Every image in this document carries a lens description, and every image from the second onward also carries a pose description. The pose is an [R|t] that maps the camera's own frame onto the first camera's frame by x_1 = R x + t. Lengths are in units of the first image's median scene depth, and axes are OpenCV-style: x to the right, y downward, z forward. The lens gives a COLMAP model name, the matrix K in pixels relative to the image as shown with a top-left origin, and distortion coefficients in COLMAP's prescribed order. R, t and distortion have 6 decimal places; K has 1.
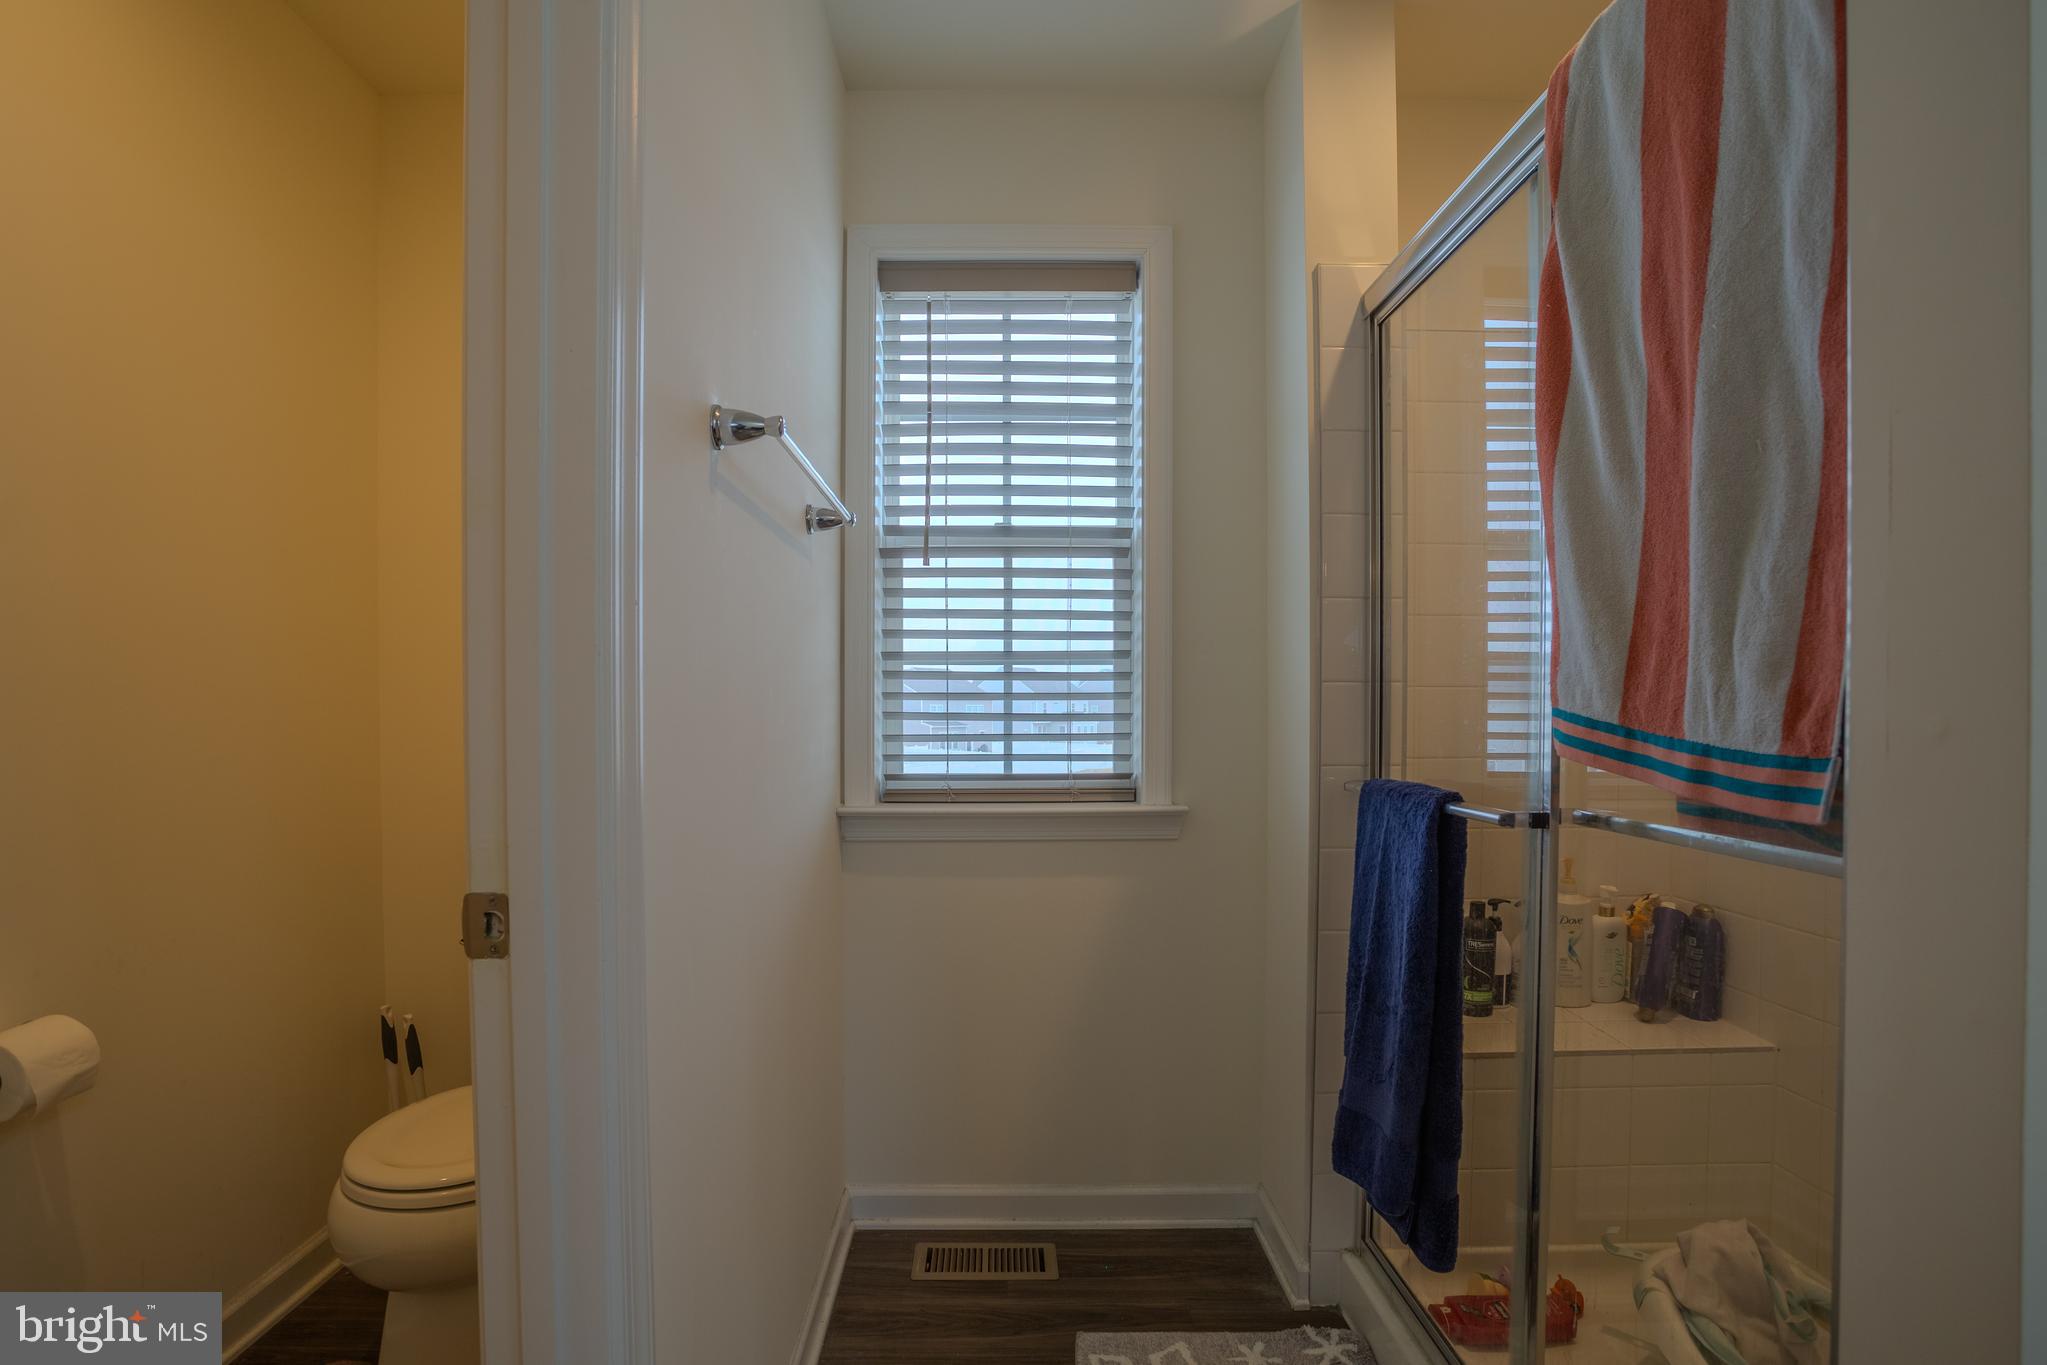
lens RADIAL K [[996.9, 0, 1021.2], [0, 996.9, 692.2], [0, 0, 1]] dist [-0.072314, 0.020045]
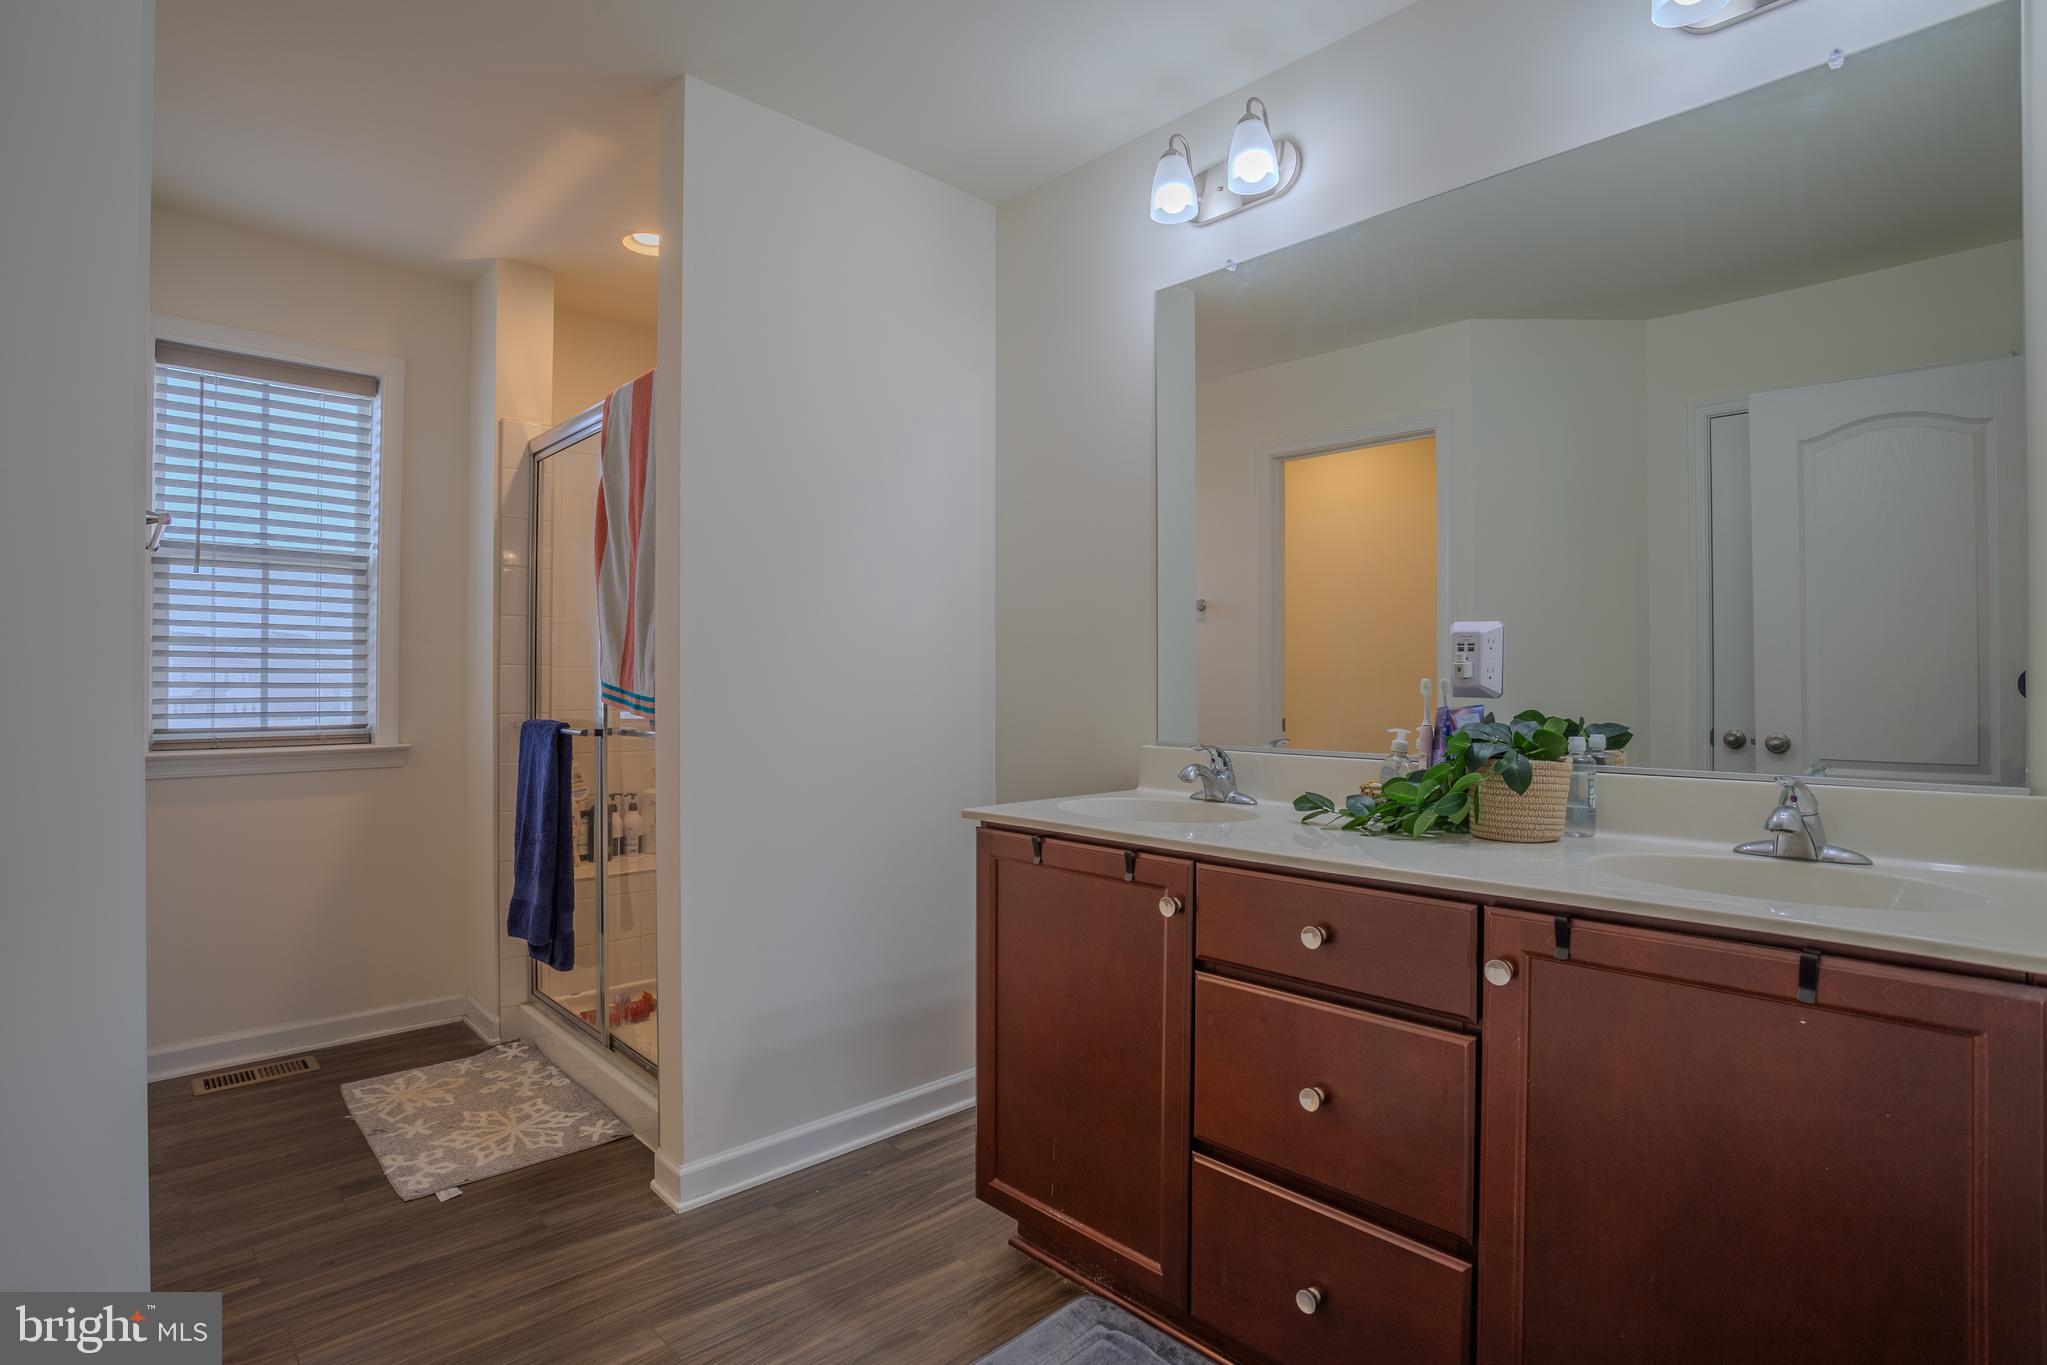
lens RADIAL K [[996.9, 0, 1021.2], [0, 996.9, 692.2], [0, 0, 1]] dist [-0.072314, 0.020045]
pose [[0.734365, -0.003871, 0.678743, -0.152547], [-0.016294, 0.999595, 0.023330, -0.014170], [-0.678559, -0.028192, 0.734005, -0.713115]]
